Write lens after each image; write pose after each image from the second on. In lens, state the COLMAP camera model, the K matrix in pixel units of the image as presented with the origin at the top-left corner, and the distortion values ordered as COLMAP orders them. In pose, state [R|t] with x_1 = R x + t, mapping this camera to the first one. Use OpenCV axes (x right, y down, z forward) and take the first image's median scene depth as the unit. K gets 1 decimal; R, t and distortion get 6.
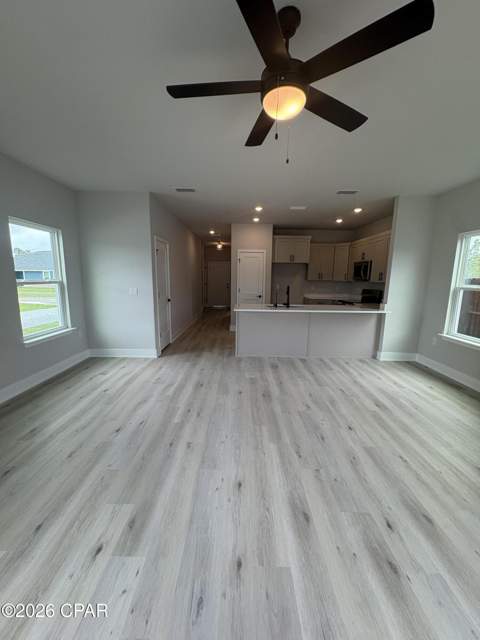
lens RADIAL K [[253.0, 0, 241.1], [0, 253.0, 319.2], [0, 0, 1]] dist [0.000243, 0.000244]
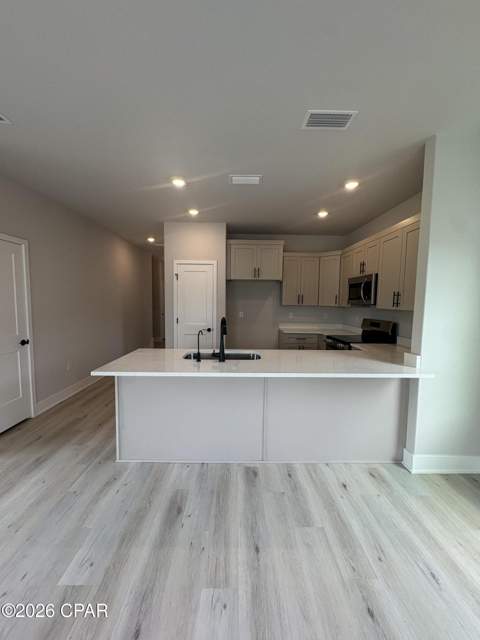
lens RADIAL K [[253.0, 0, 238.5], [0, 253.0, 318.7], [0, 0, 1]] dist [0.000243, 0.000244]
pose [[0.999969, -0.005659, 0.005557, 0.170990], [0.006130, 0.996027, -0.088844, -0.068681], [-0.005032, 0.088875, 0.996030, 0.388516]]
